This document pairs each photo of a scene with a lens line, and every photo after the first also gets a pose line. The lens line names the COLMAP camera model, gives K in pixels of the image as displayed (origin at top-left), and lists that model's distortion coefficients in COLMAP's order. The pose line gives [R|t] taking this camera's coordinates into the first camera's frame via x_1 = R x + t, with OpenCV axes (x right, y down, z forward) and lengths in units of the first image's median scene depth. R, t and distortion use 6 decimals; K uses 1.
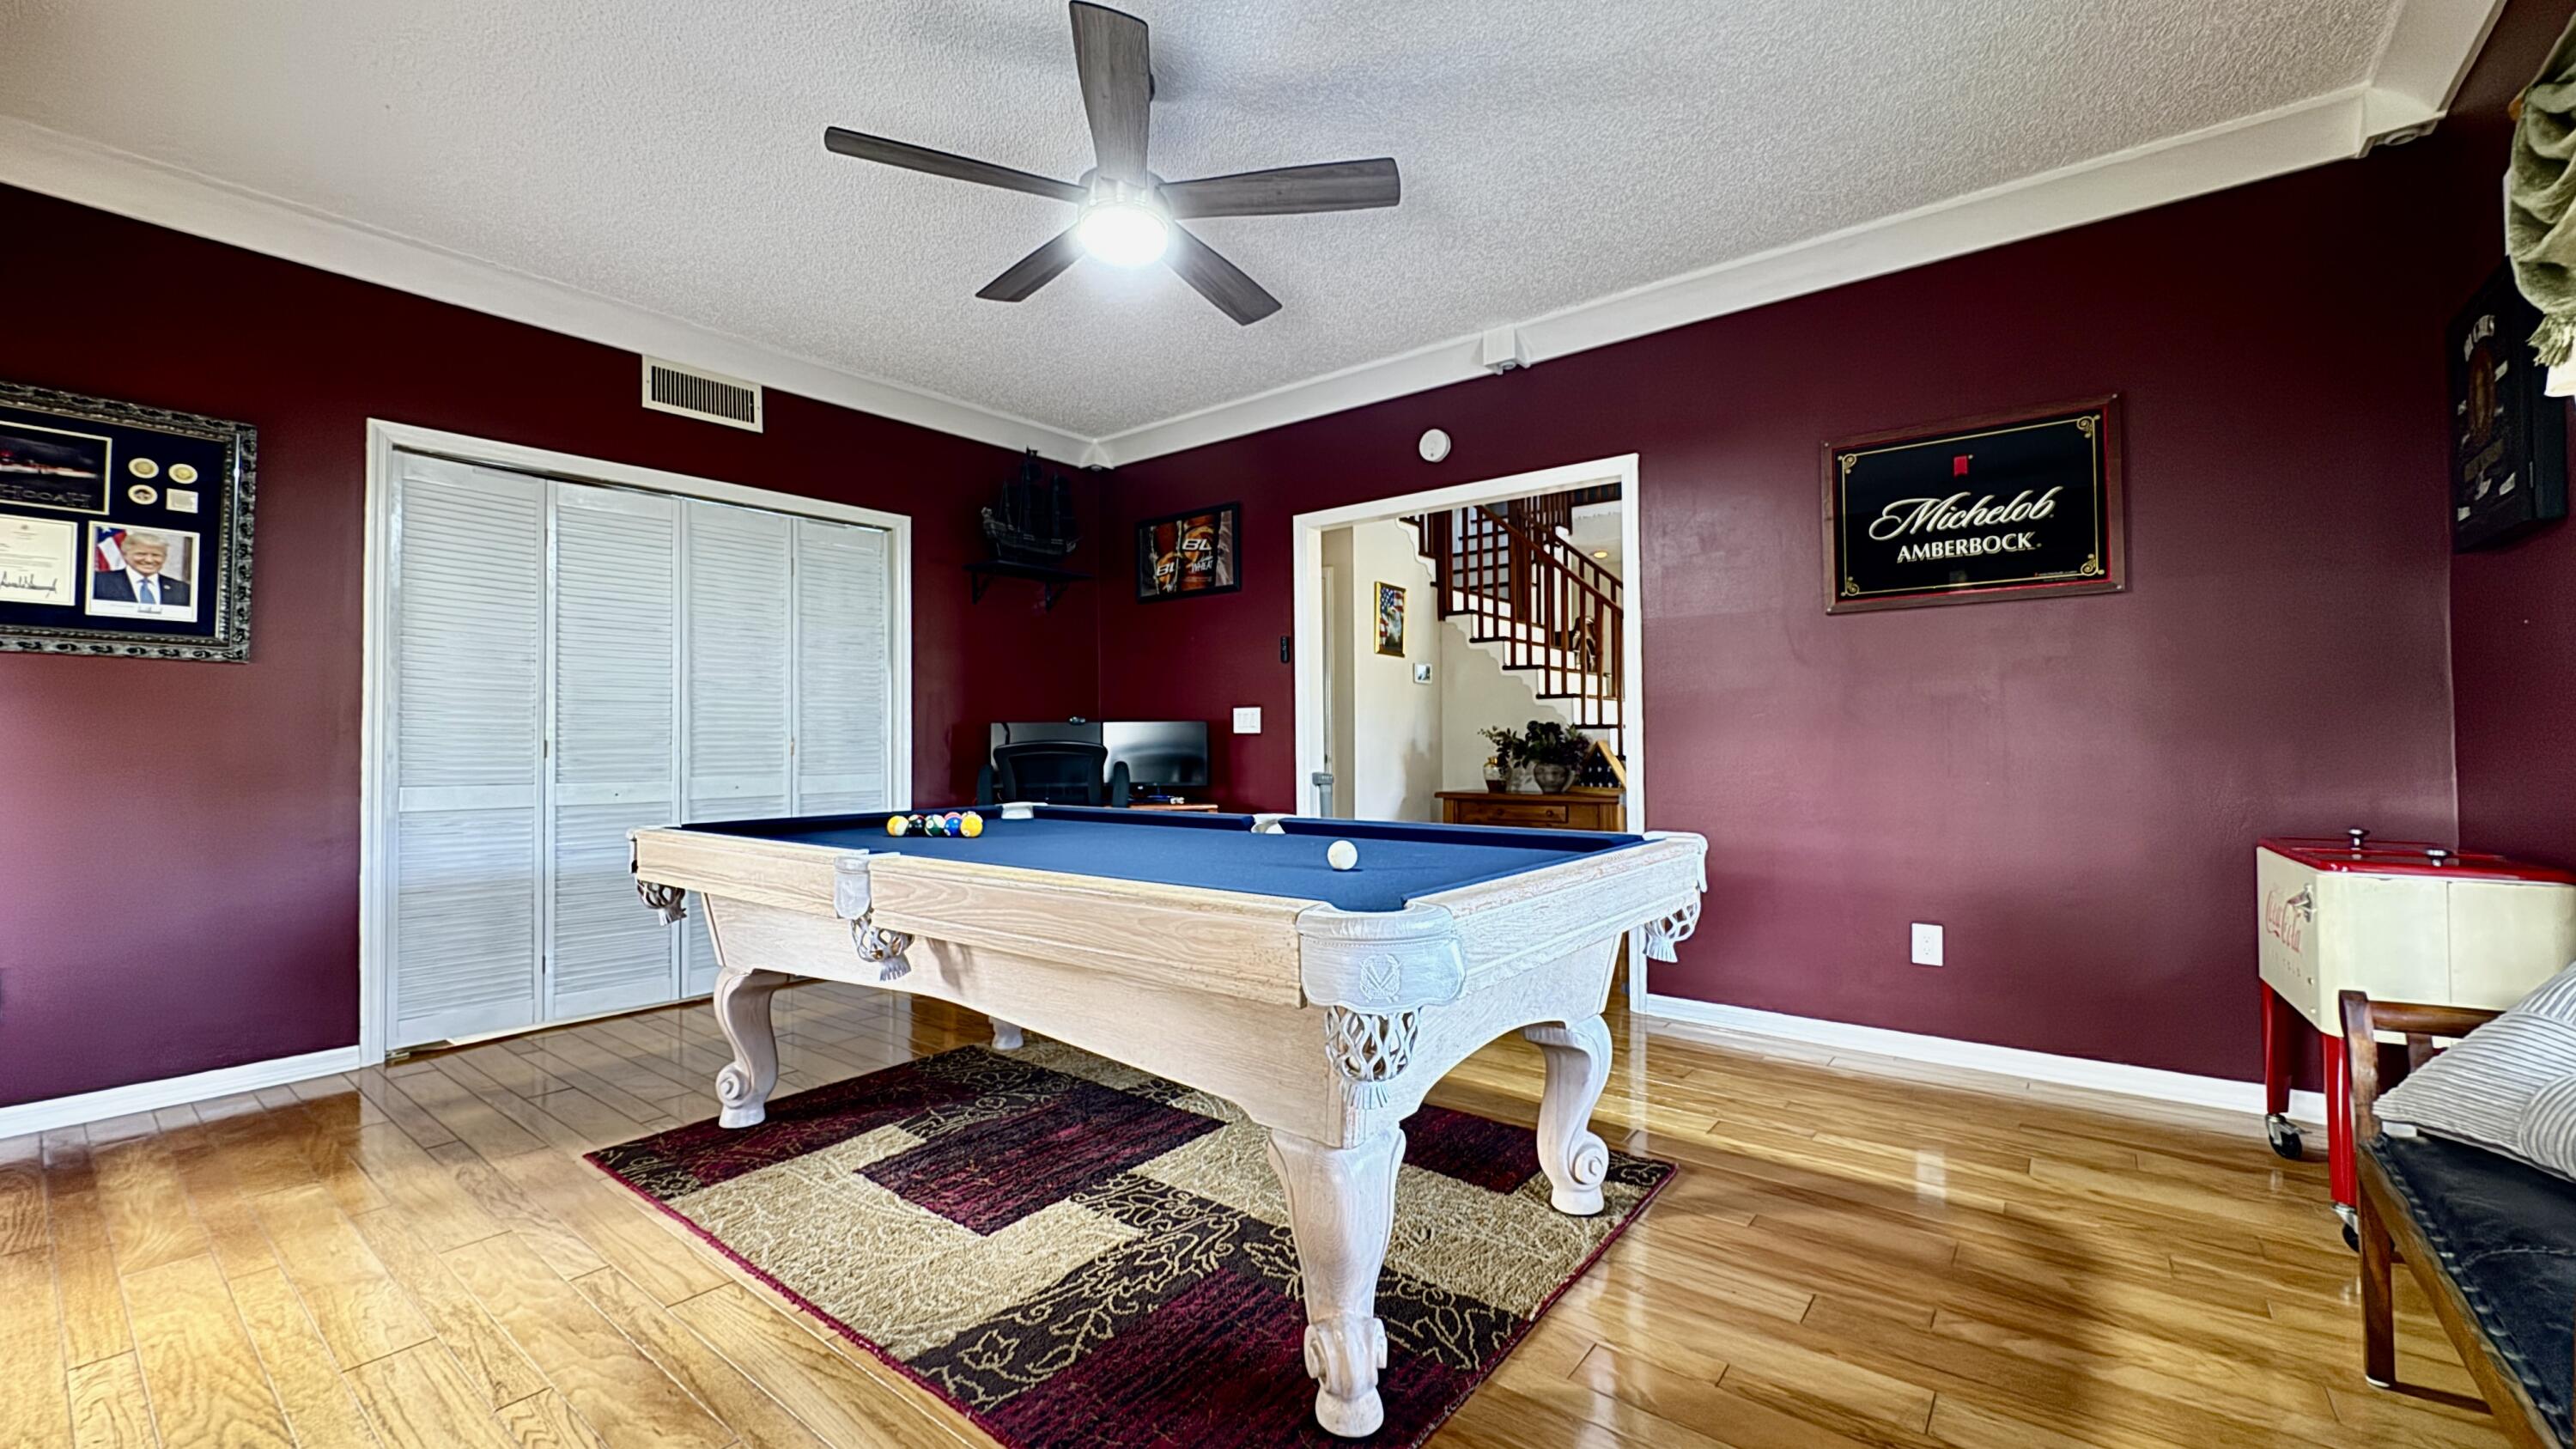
lens RADIAL K [[1028.7, 0, 1287.9], [0, 1028.7, 722.4], [0, 0, 1]] dist [0.000132, -0.000113]
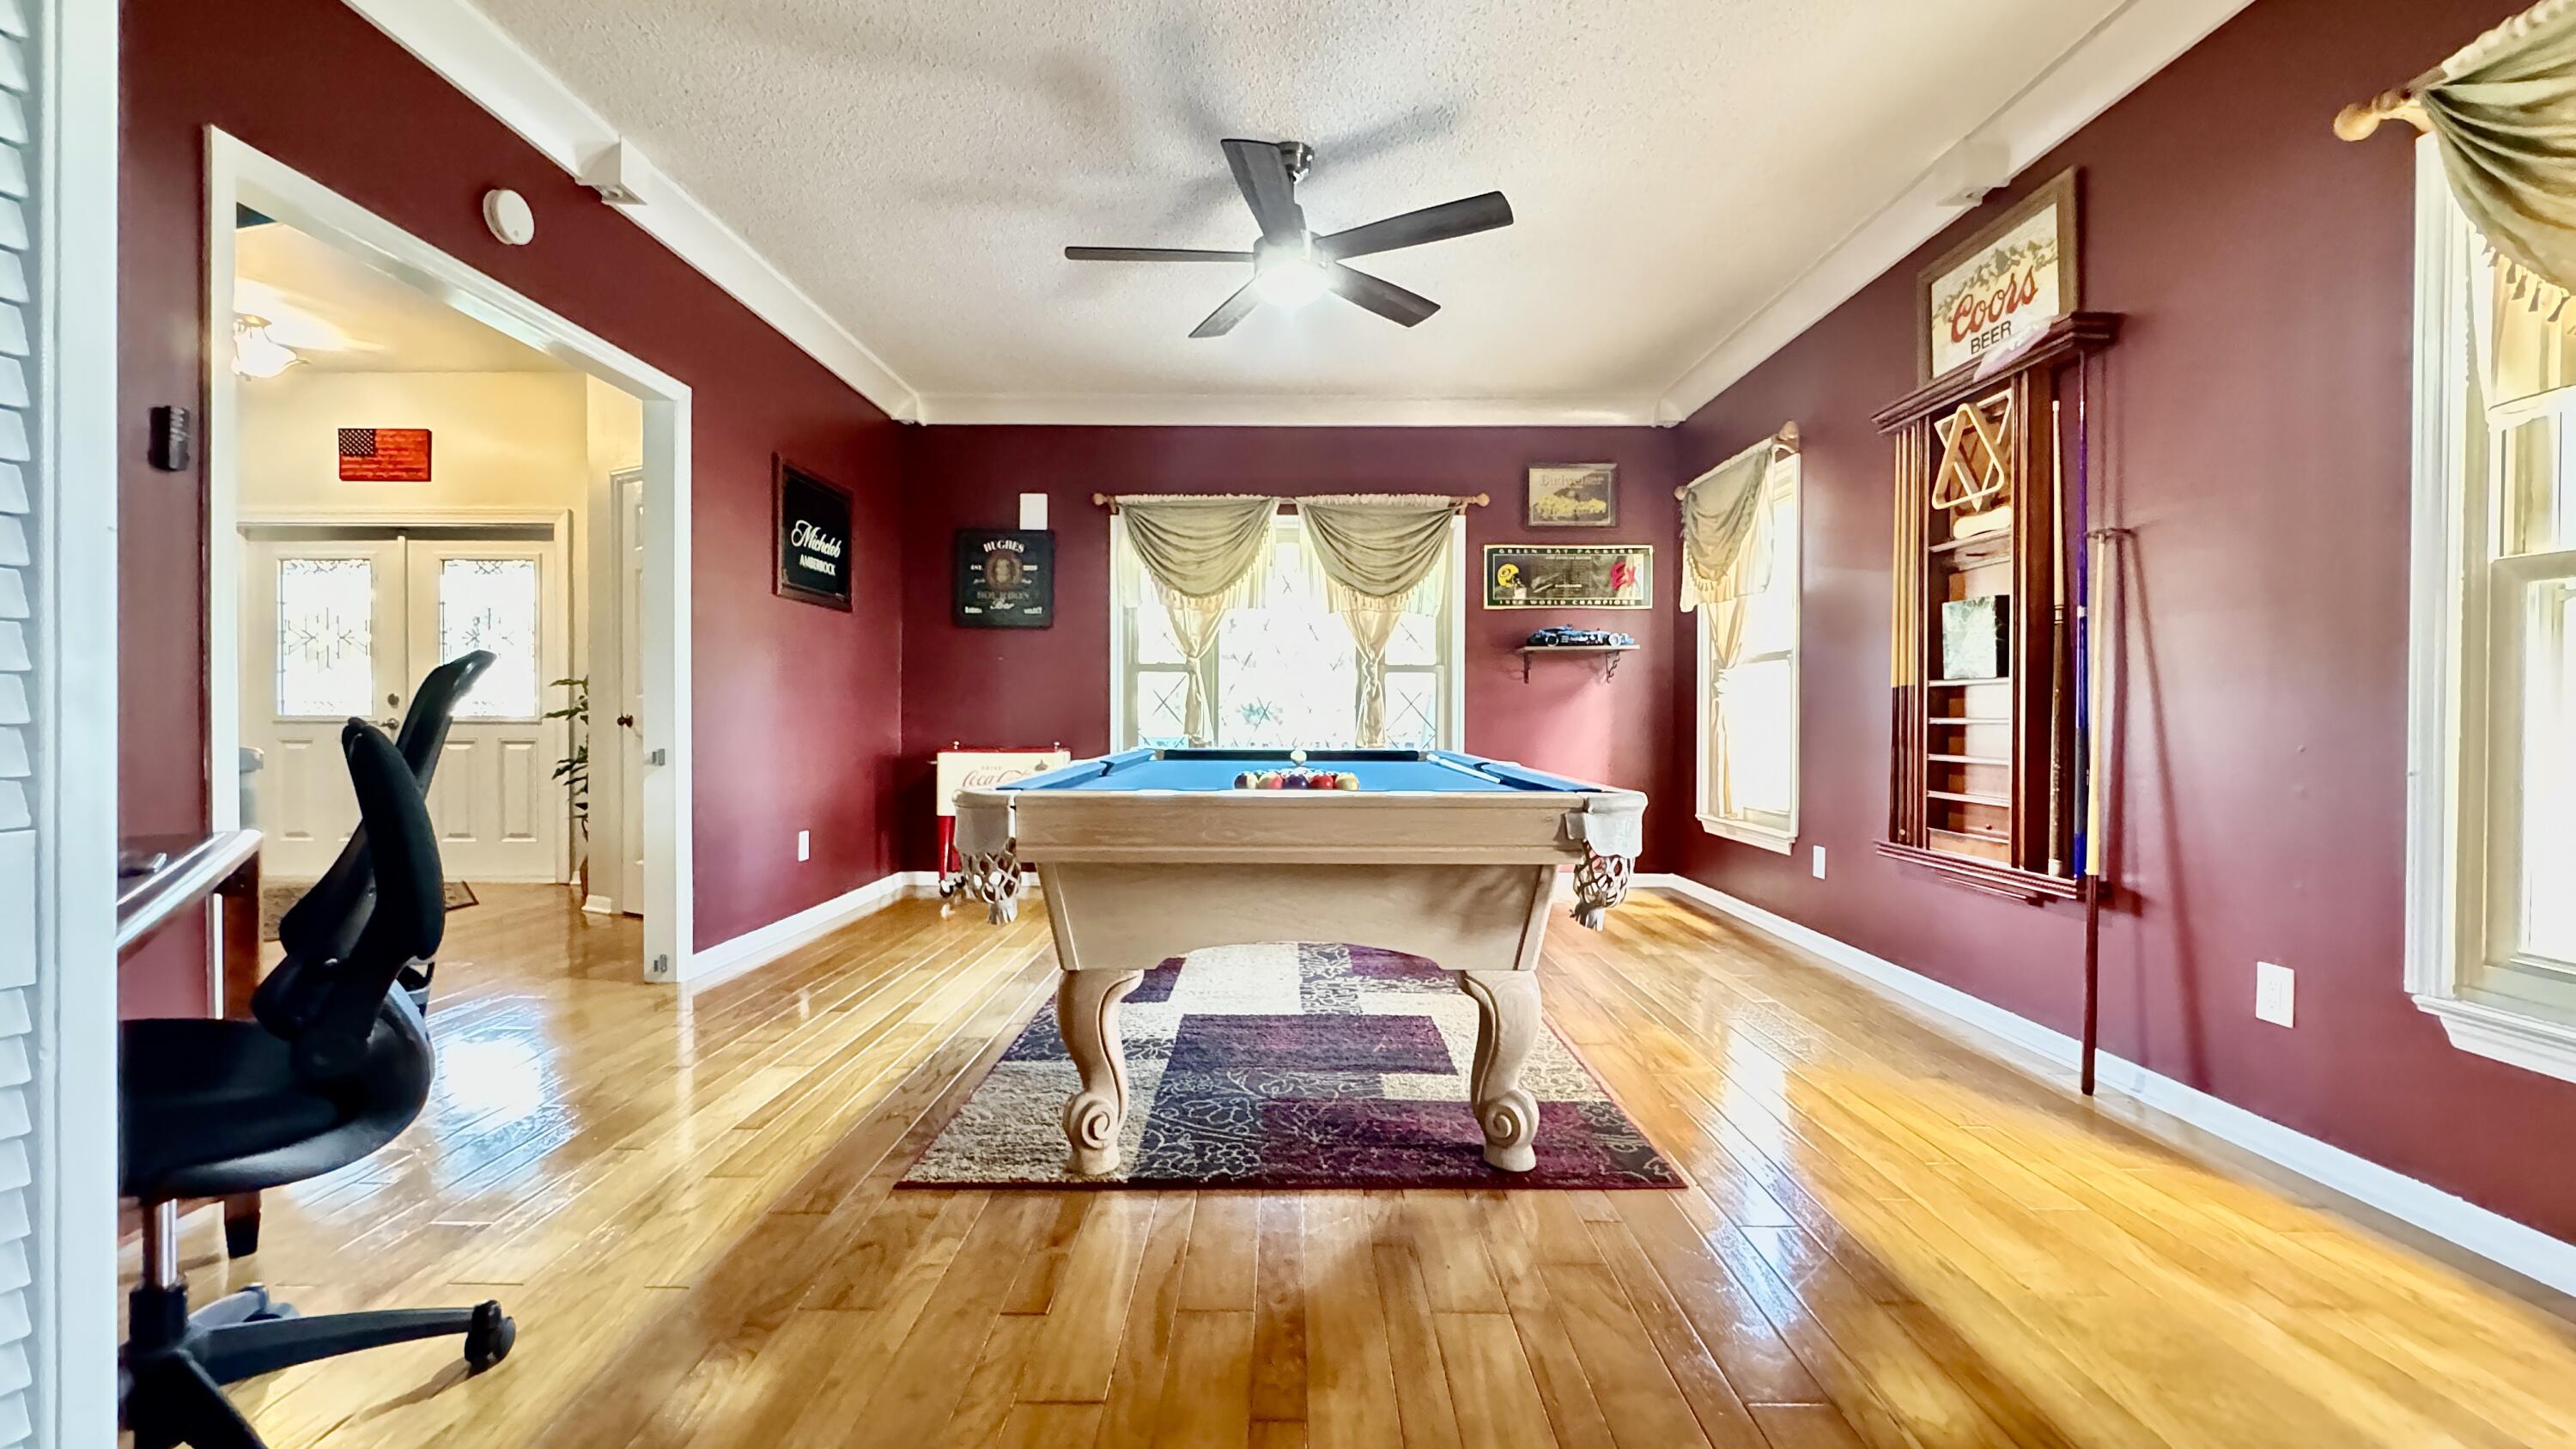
lens RADIAL K [[1028.7, 0, 1290.6], [0, 1028.7, 719.6], [0, 0, 1]] dist [0.000132, -0.000113]
pose [[-0.616507, -0.004541, 0.787336, -1.065408], [-0.013816, 0.999892, -0.005051, 0.058955], [-0.787228, -0.013992, -0.616503, 1.651175]]
